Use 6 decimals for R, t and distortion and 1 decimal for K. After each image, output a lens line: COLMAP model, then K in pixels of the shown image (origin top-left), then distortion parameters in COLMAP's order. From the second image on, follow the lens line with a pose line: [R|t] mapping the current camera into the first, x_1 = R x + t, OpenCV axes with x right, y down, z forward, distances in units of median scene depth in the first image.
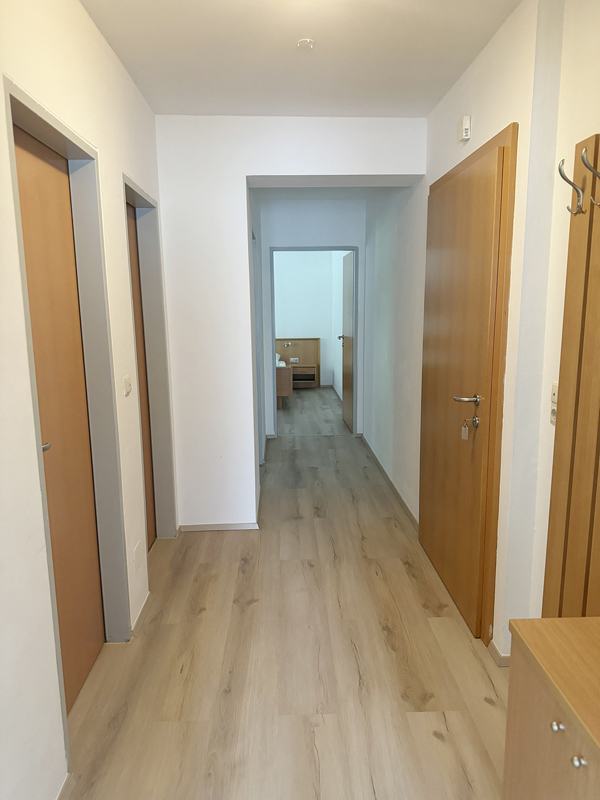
lens RADIAL K [[561.5, 0, 301.7], [0, 561.5, 405.0], [0, 0, 1]] dist [0.081738, -0.113546]
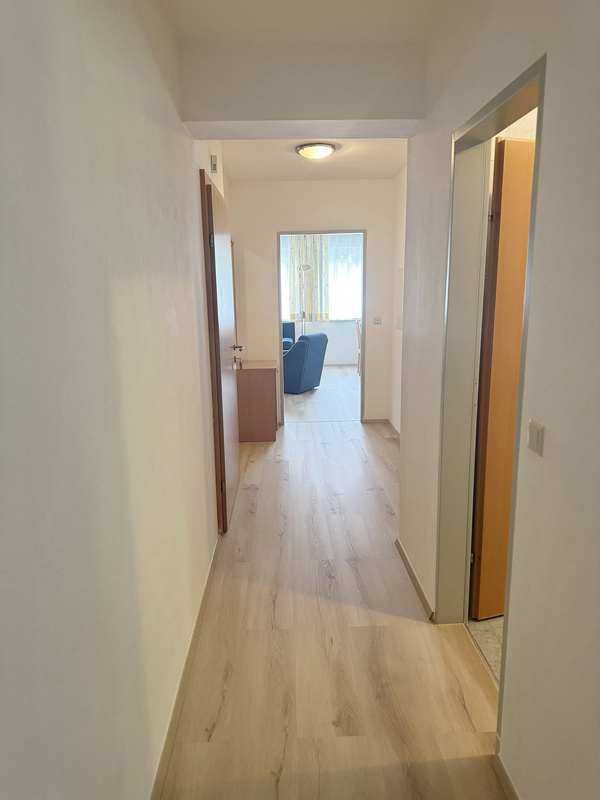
lens RADIAL K [[561.5, 0, 301.7], [0, 561.5, 405.0], [0, 0, 1]] dist [0.081738, -0.113546]
pose [[-0.999606, 0.026883, 0.008062, 0.055016], [0.027939, 0.925856, 0.376843, -0.307859], [0.002666, 0.376920, -0.926242, 1.658025]]
